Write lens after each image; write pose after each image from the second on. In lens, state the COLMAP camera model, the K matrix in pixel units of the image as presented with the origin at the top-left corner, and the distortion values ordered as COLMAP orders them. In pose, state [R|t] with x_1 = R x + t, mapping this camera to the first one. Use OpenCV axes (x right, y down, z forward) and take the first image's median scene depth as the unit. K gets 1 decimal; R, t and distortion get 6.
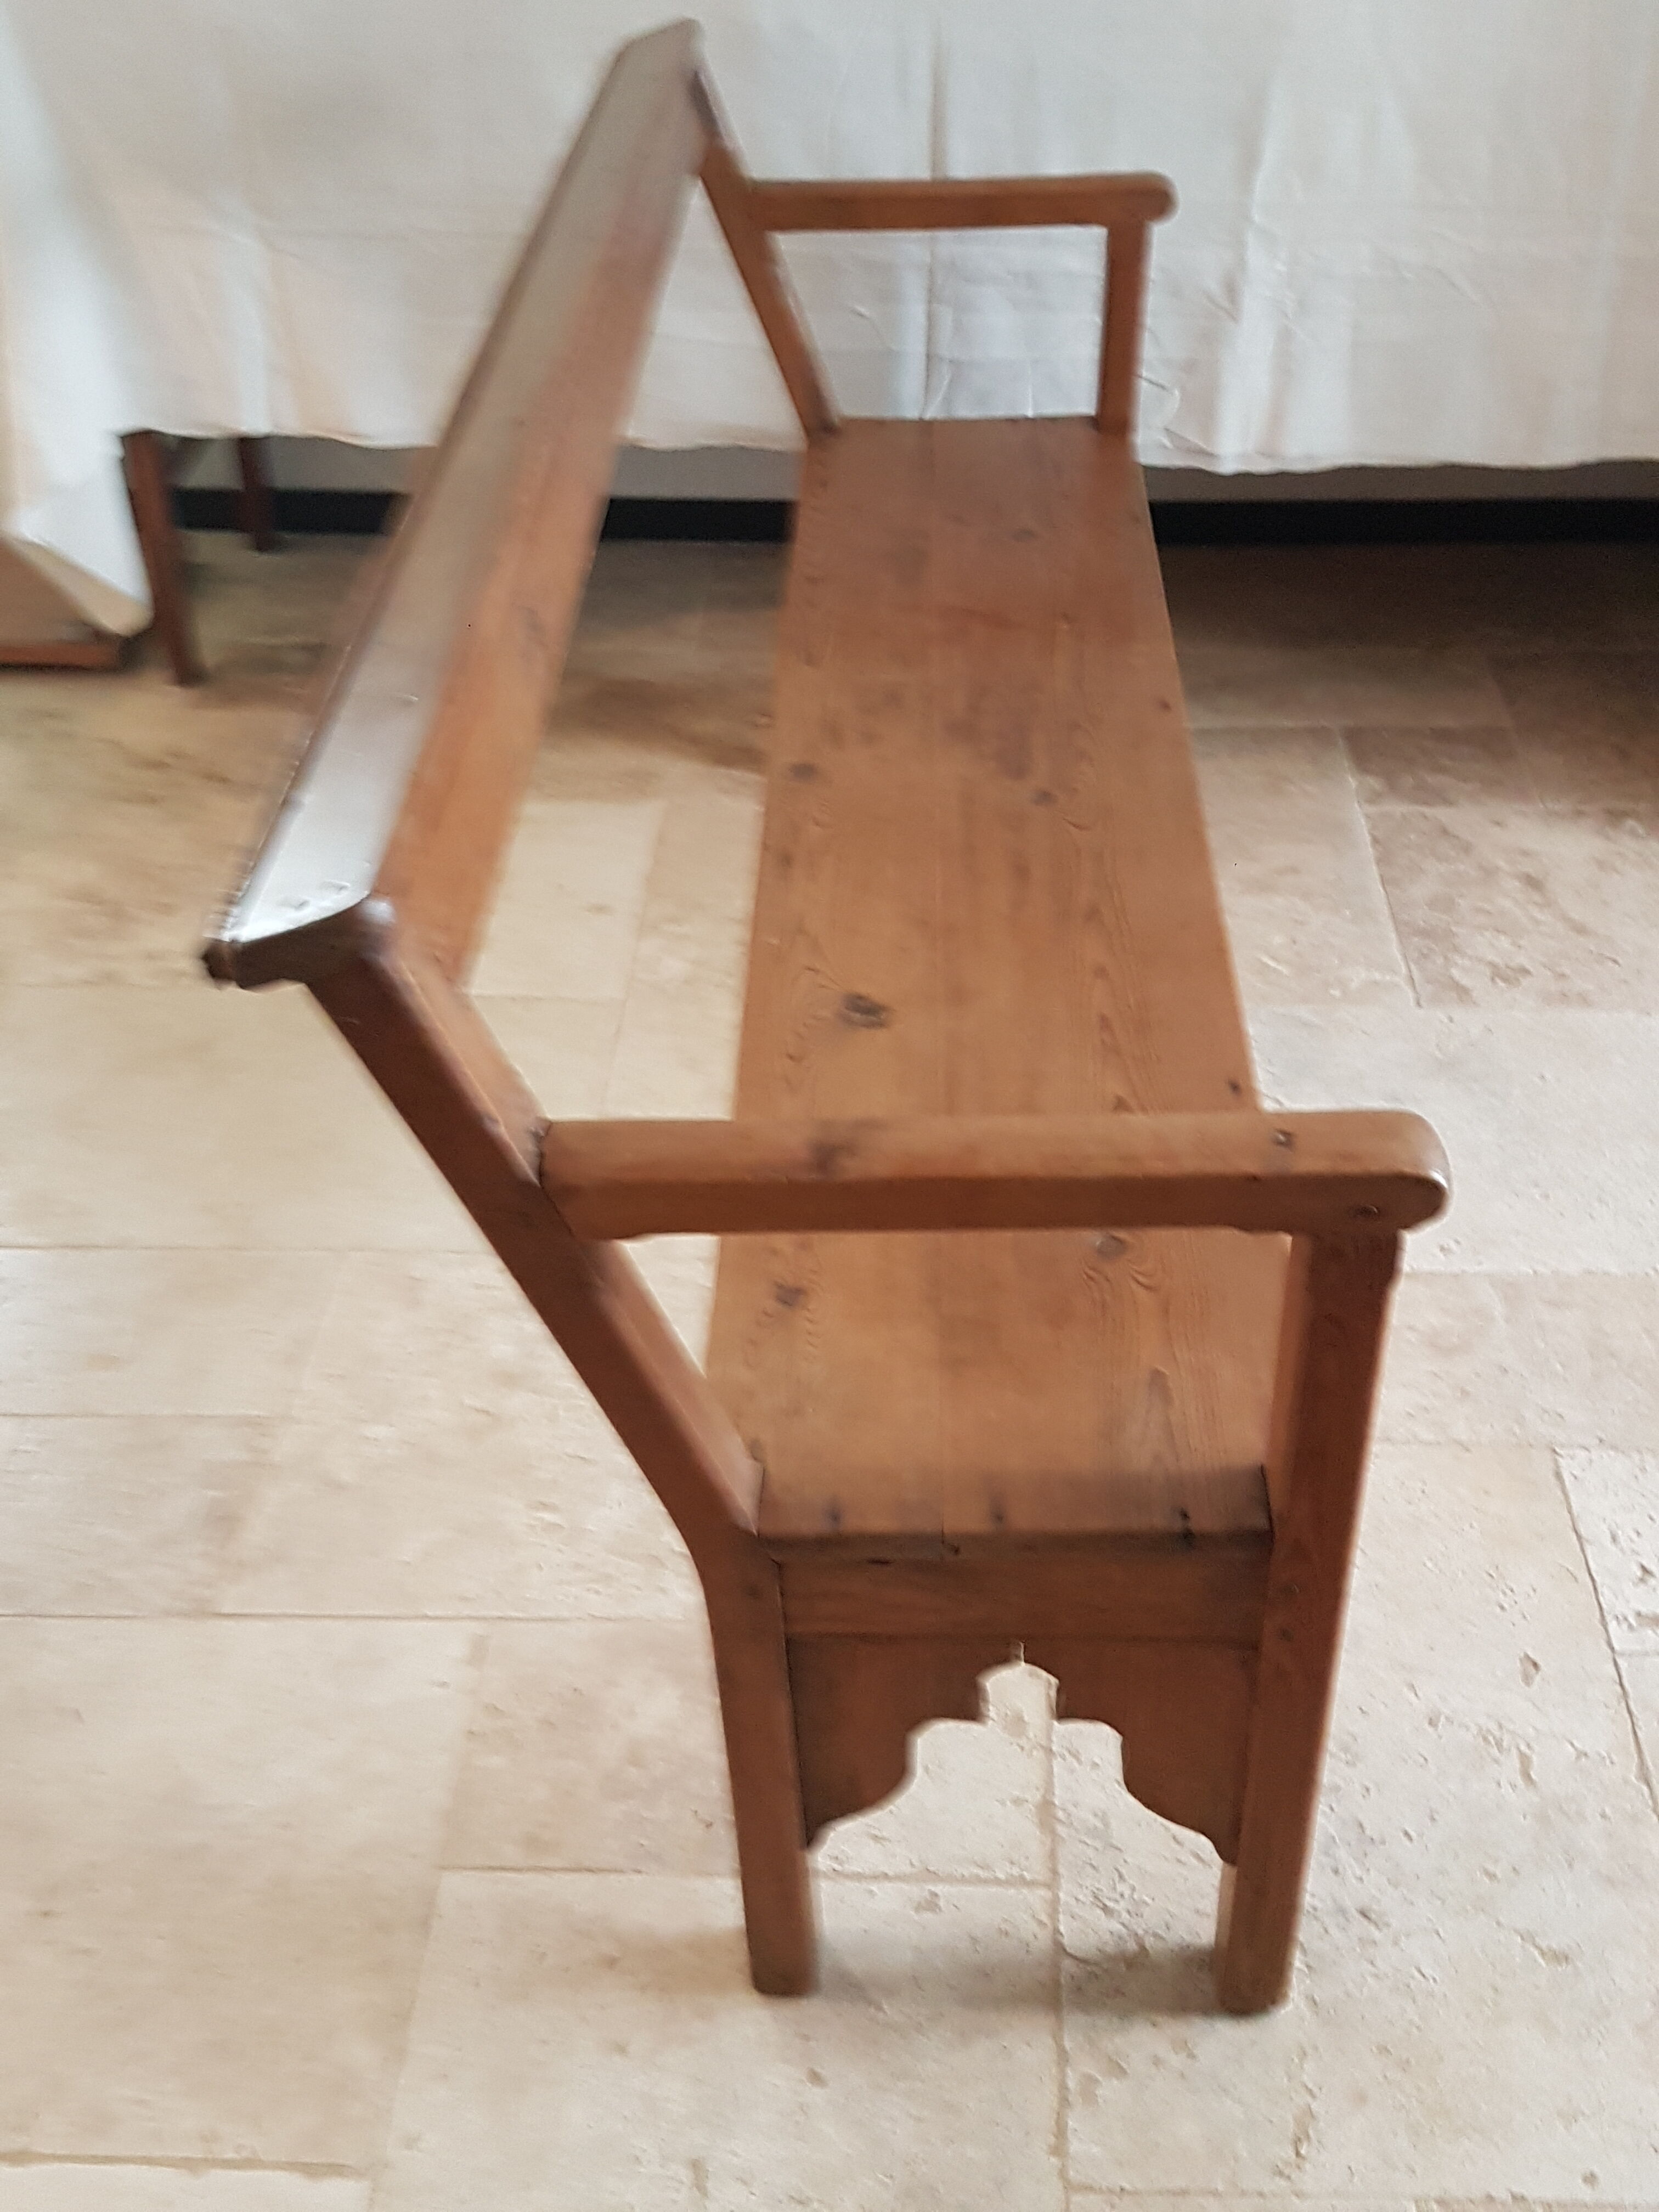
lens RADIAL K [[2269.3, 0, 863.3], [0, 2269.3, 1111.7], [0, 0, 1]] dist [0.122420, 0.000000]
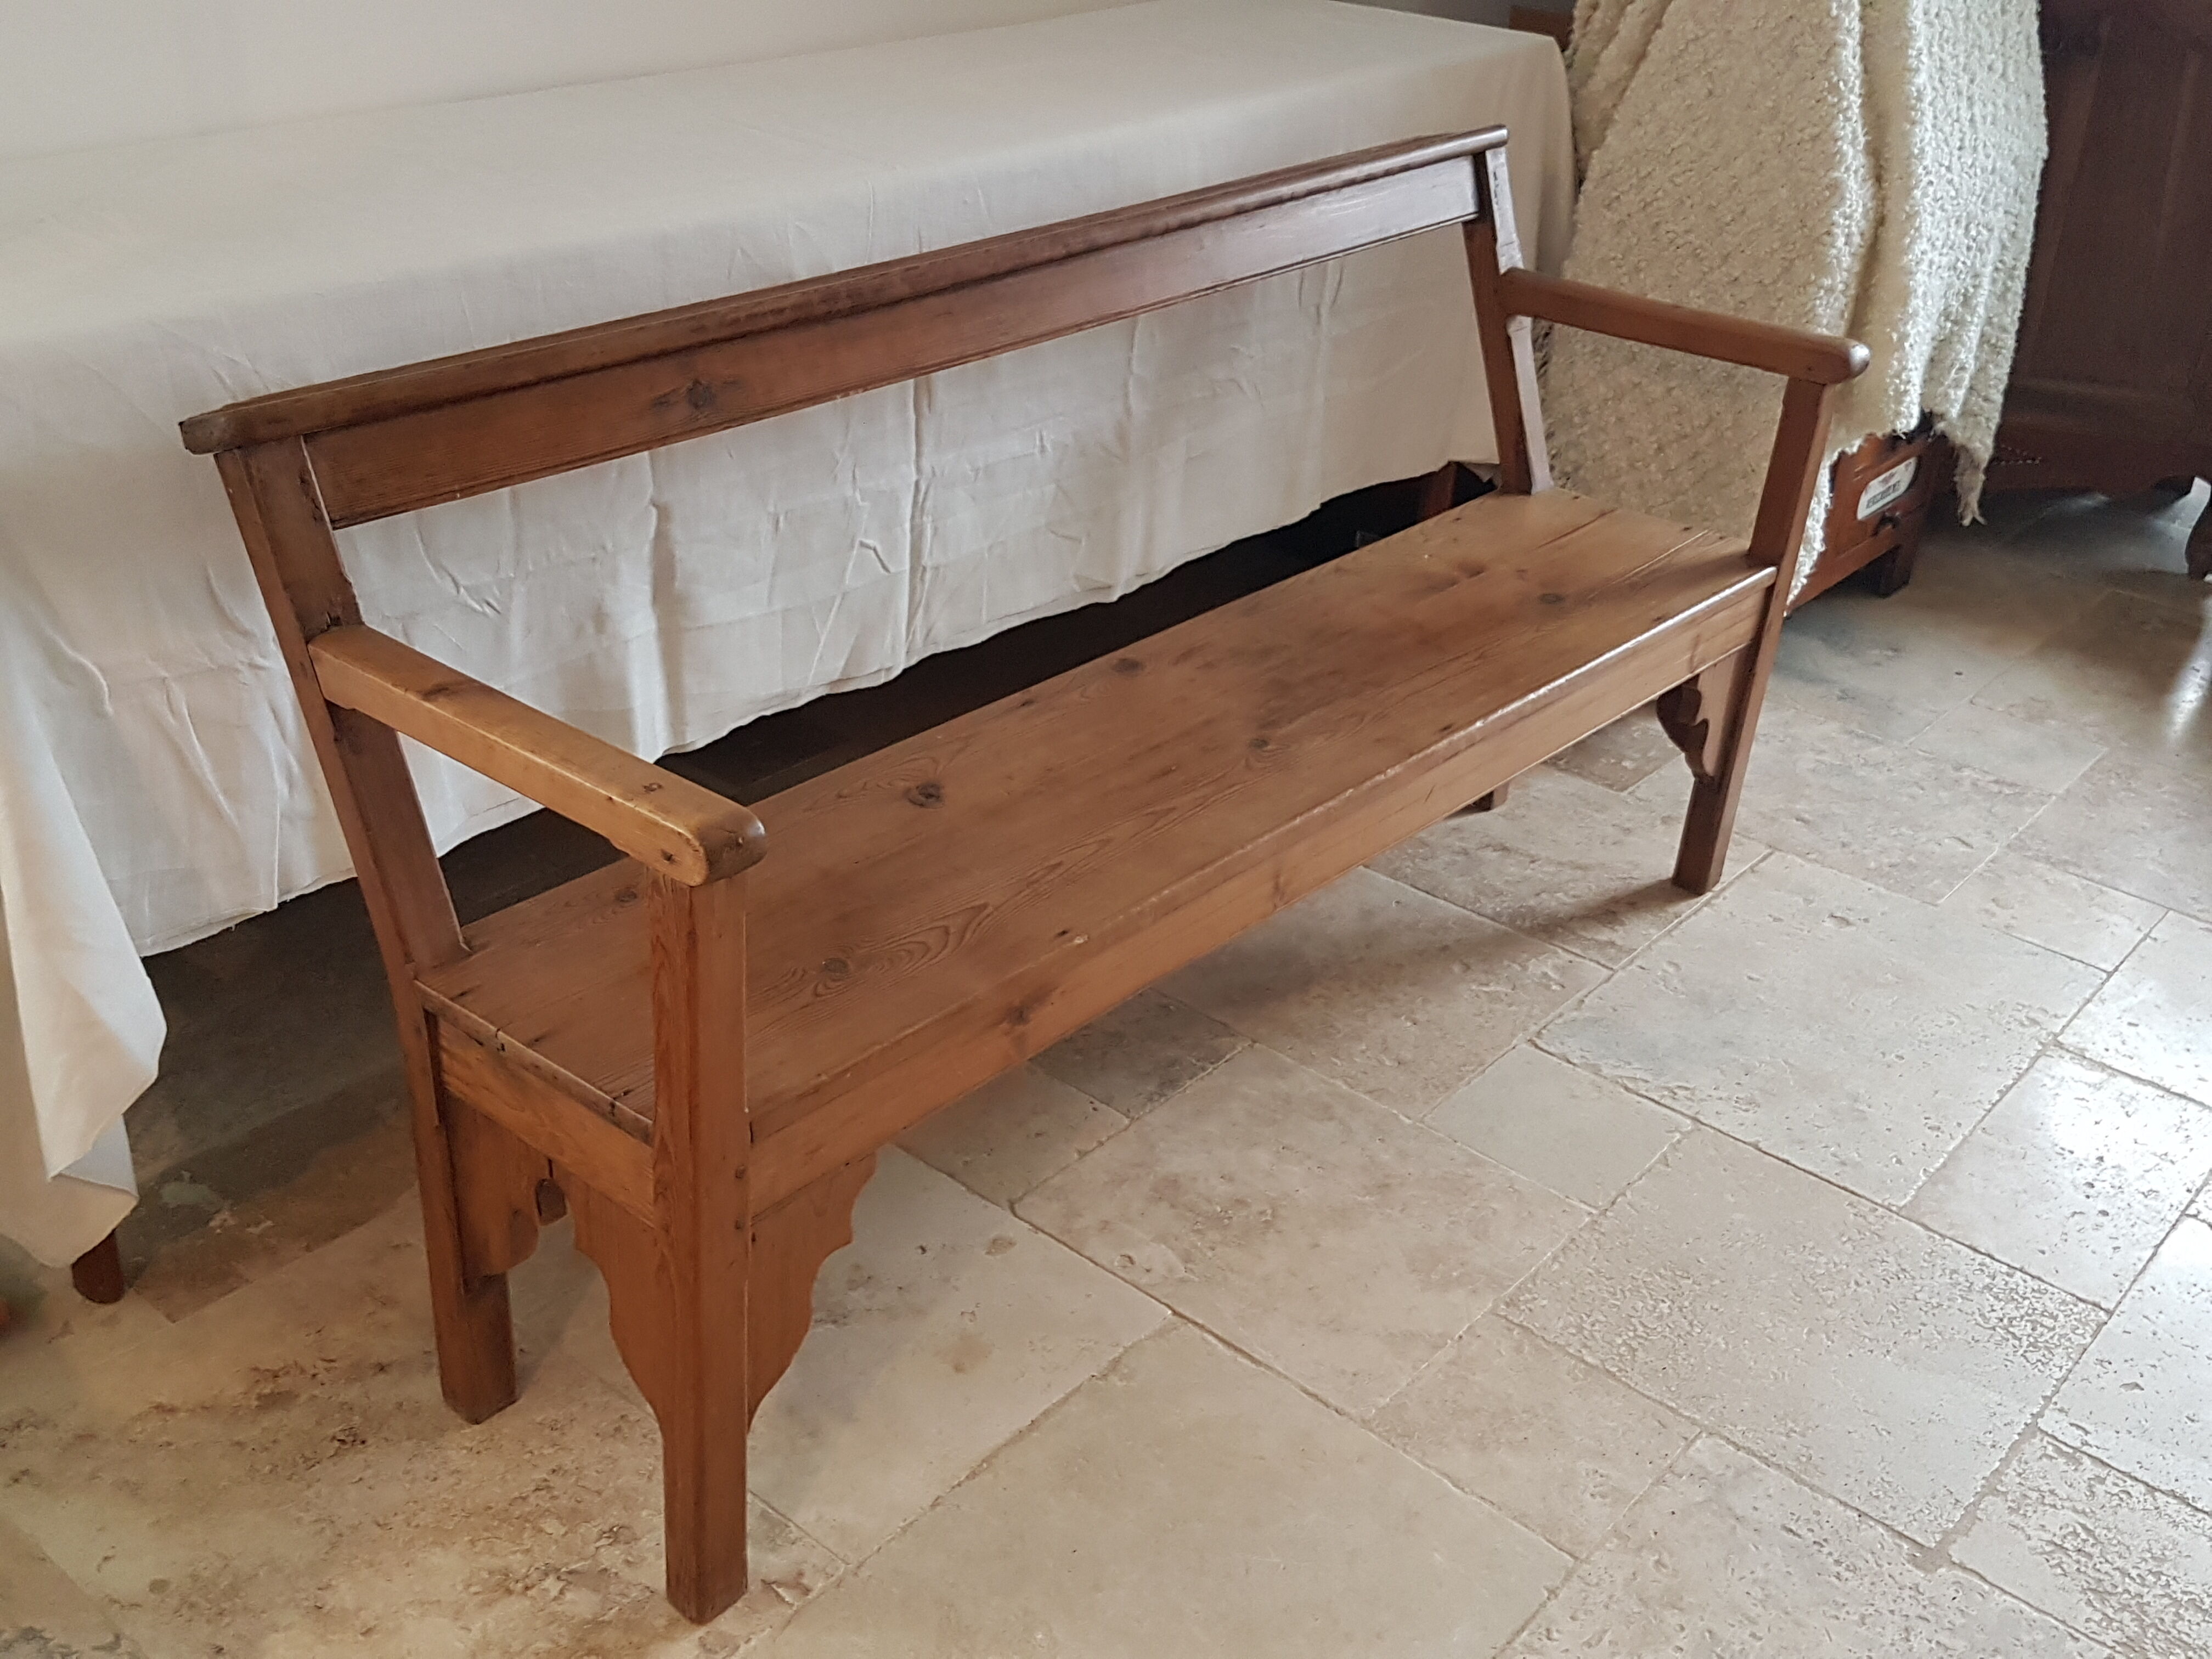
lens RADIAL K [[2238.1, 0, 1043.3], [0, 2238.1, 847.6], [0, 0, 1]] dist [0.147778, 0.000000]
pose [[0.628873, -0.342136, 0.698185, -0.734343], [0.422732, 0.904112, 0.062282, -0.307589], [-0.652546, 0.255977, 0.713203, 0.400203]]
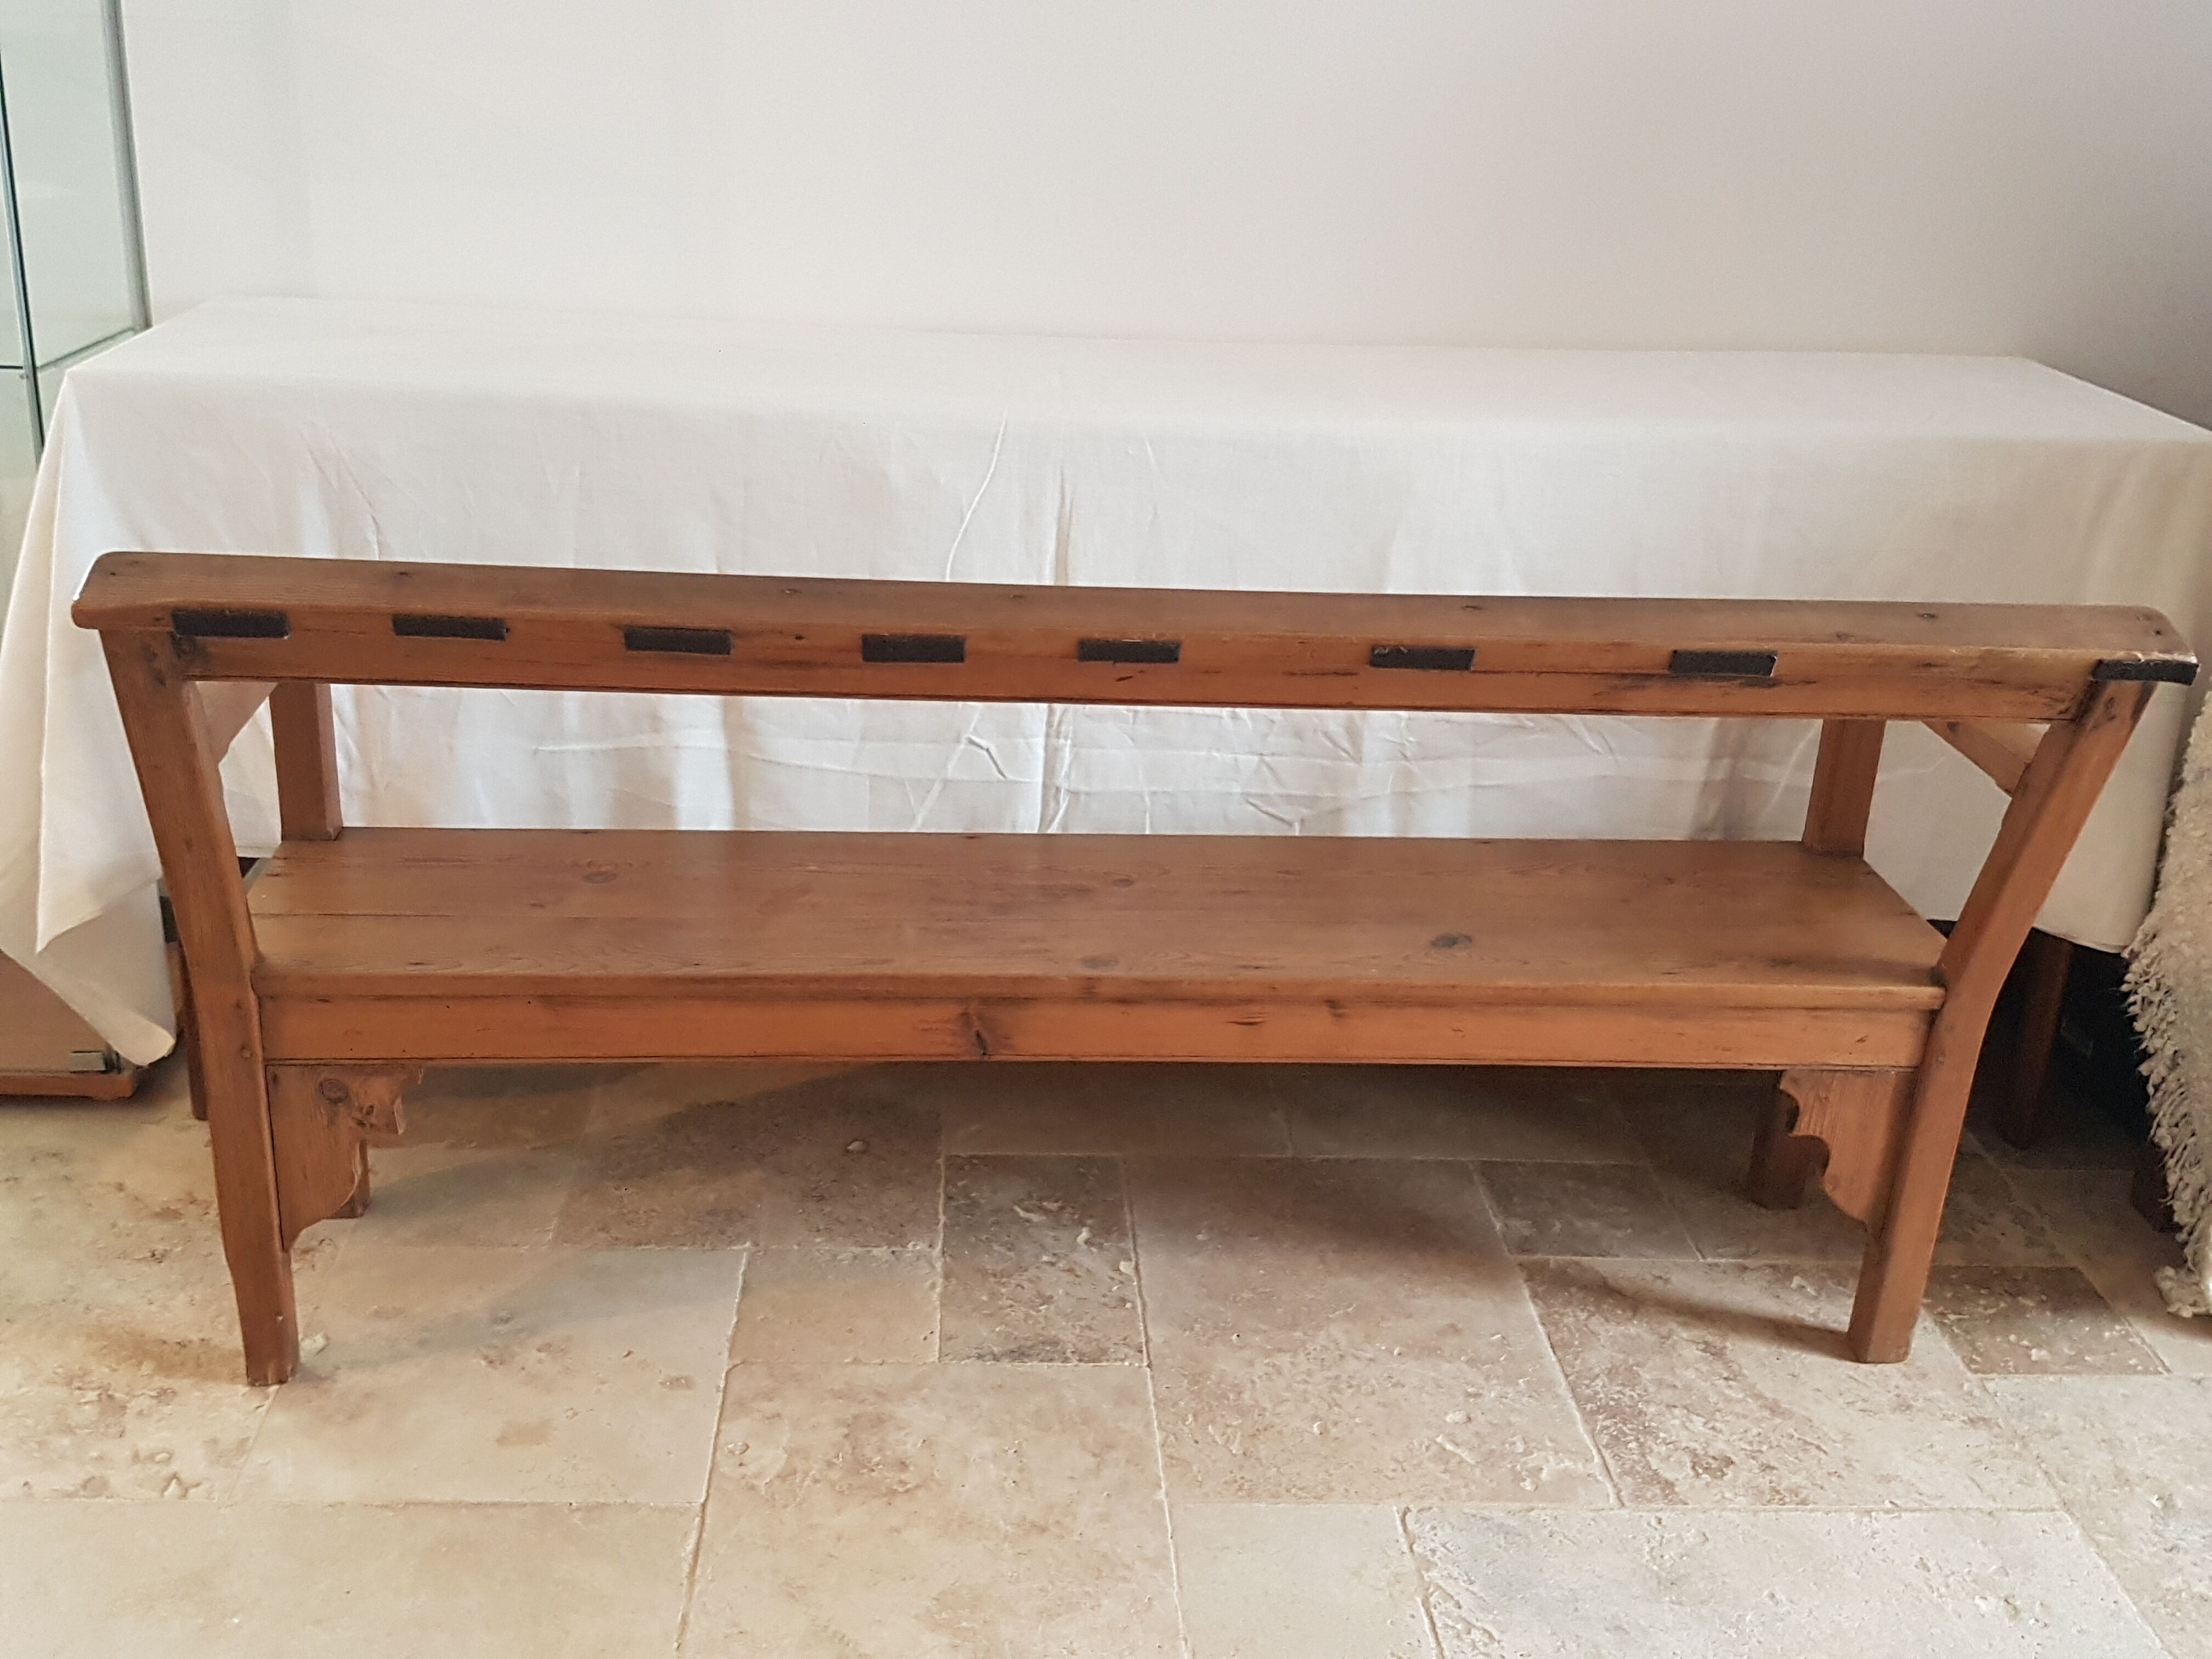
lens RADIAL K [[2269.3, 0, 1085.0], [0, 2269.3, 804.2], [0, 0, 1]] dist [0.122420, 0.000000]
pose [[0.995134, 0.018529, 0.096776, -0.057548], [0.009257, 0.960234, -0.279044, -0.062991], [-0.098098, 0.278582, 0.955389, 0.100324]]
